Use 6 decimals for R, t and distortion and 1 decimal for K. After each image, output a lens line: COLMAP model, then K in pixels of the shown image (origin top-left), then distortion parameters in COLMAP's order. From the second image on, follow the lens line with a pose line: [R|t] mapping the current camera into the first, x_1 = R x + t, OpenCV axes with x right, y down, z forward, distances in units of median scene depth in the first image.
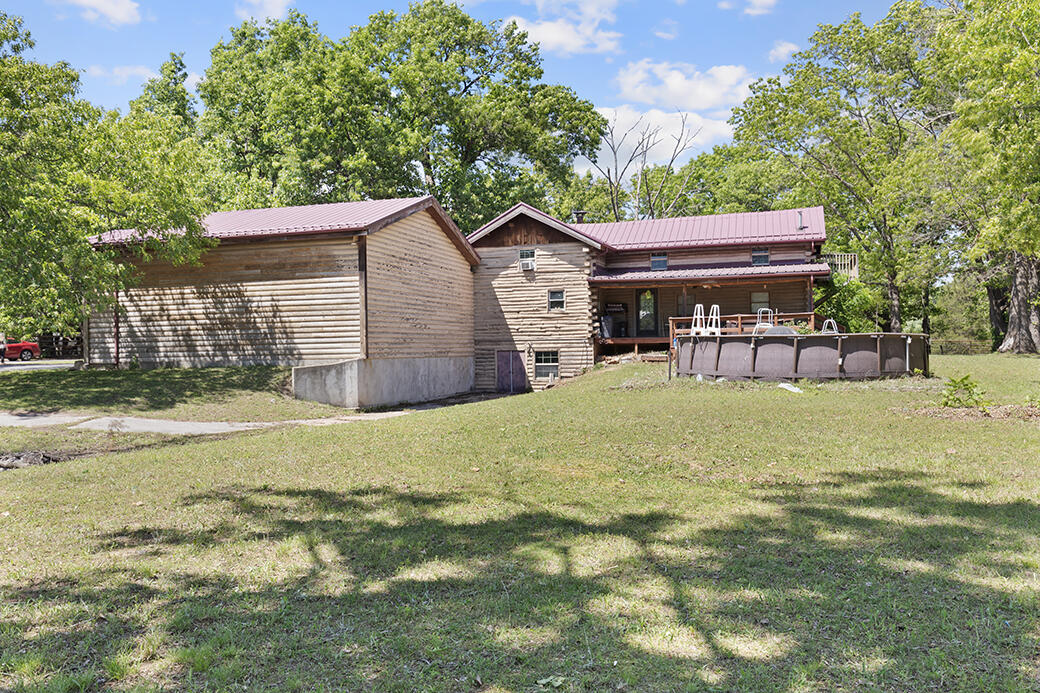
lens RADIAL K [[960.3, 0, 517.5], [0, 960.3, 352.6], [0, 0, 1]] dist [-0.012624, 0.000000]
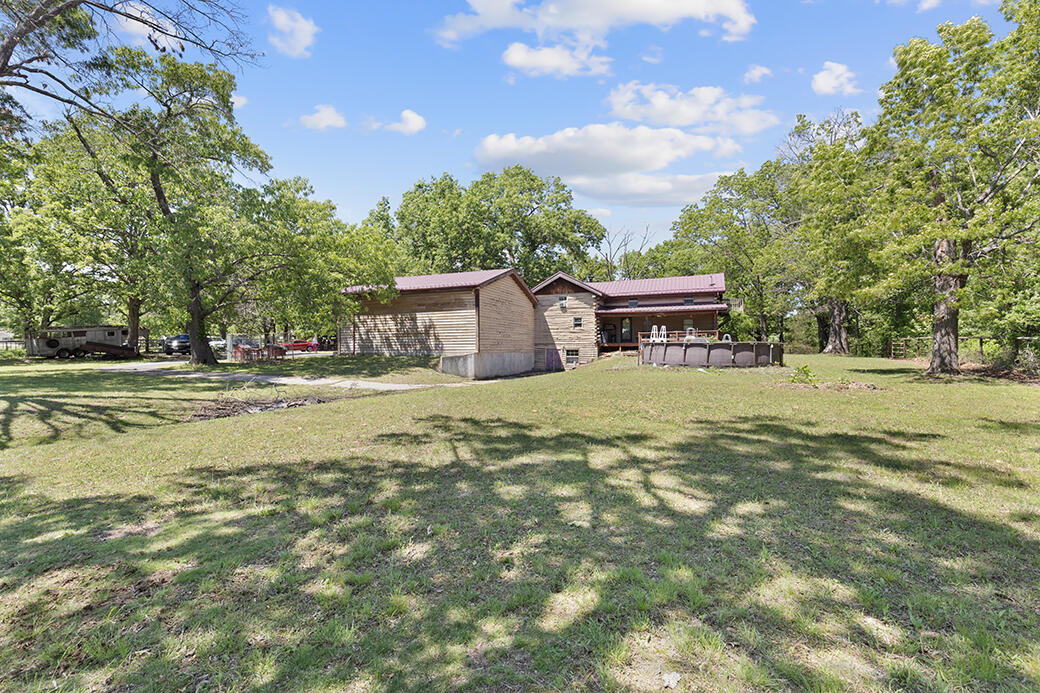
lens RADIAL K [[467.3, 0, 521.2], [0, 467.3, 341.4], [0, 0, 1]] dist [0.005246, -0.000833]
pose [[0.996277, 0.009512, -0.085686, 0.008216], [-0.011344, 0.999717, -0.020918, 0.002632], [0.085463, 0.021812, 0.996103, 0.071279]]
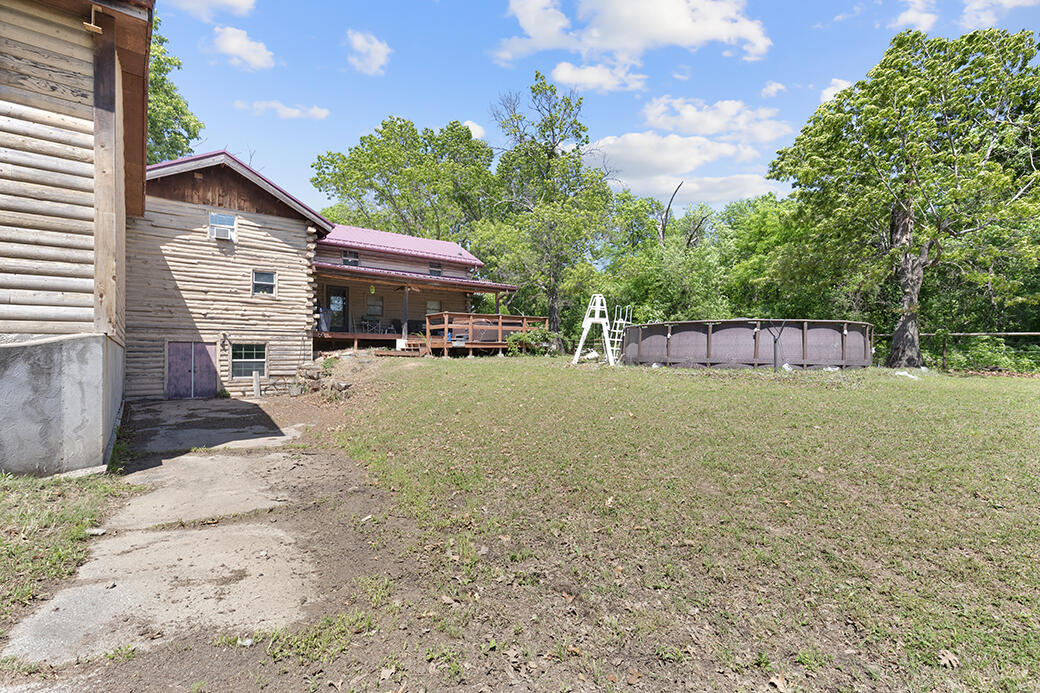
lens RADIAL K [[467.3, 0, 521.2], [0, 467.3, 348.9], [0, 0, 1]] dist [0.005246, -0.000833]
pose [[0.526354, 0.023727, 0.849934, -0.185176], [-0.000007, 0.999611, -0.027901, 0.013584], [-0.850265, 0.014680, 0.526150, 0.598834]]
